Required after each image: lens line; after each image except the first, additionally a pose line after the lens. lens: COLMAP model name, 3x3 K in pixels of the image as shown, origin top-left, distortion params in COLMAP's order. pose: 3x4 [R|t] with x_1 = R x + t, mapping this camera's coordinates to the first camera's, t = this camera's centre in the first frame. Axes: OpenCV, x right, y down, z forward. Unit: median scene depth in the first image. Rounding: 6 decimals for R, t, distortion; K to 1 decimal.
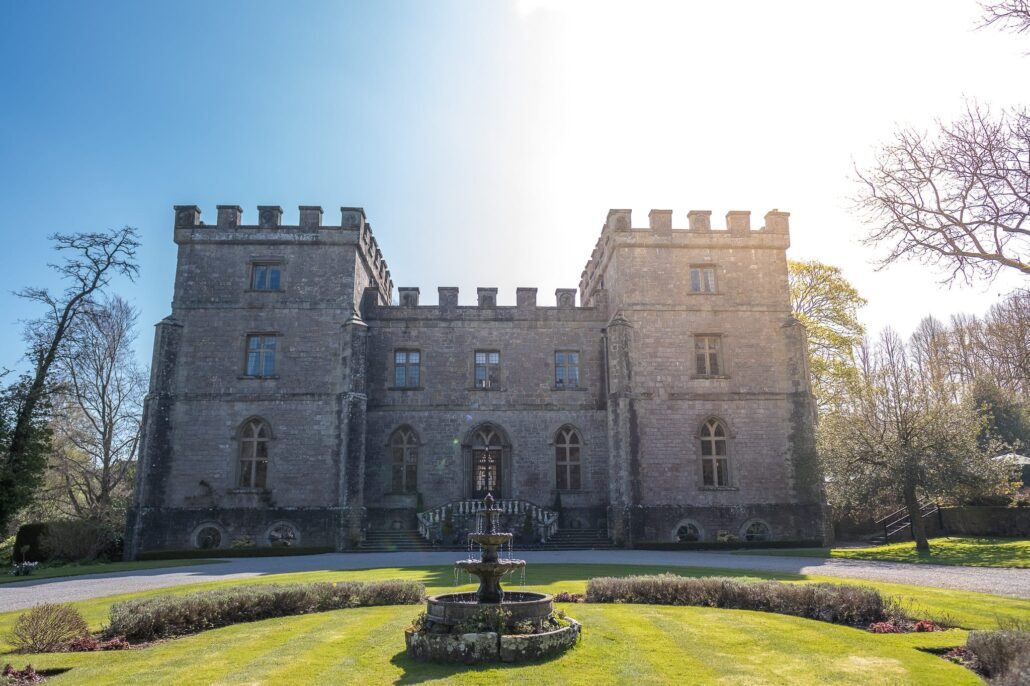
lens RADIAL K [[721.9, 0, 515.0], [0, 721.9, 343.0], [0, 0, 1]] dist [0.001110, 0.000561]
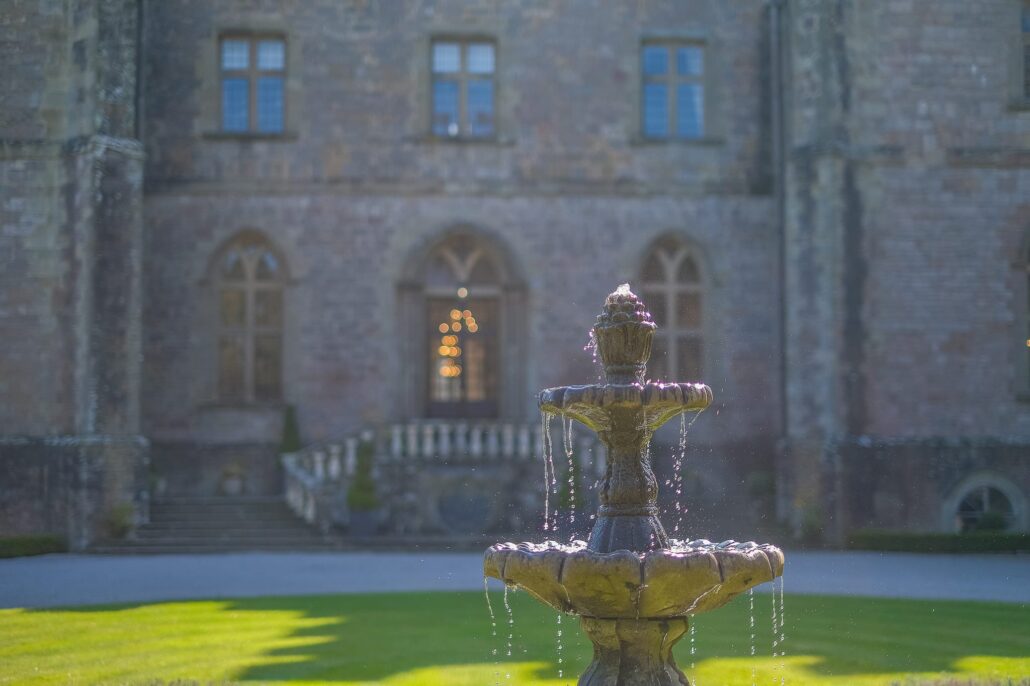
lens RADIAL K [[1619.4, 0, 515.0], [0, 1619.4, 343.0], [0, 0, 1]] dist [-0.008779, 0.016103]
pose [[0.999973, 0.007033, 0.002253, -0.013288], [-0.007301, 0.987354, 0.158363, 0.037321], [-0.001111, -0.158375, 0.987378, 0.149728]]
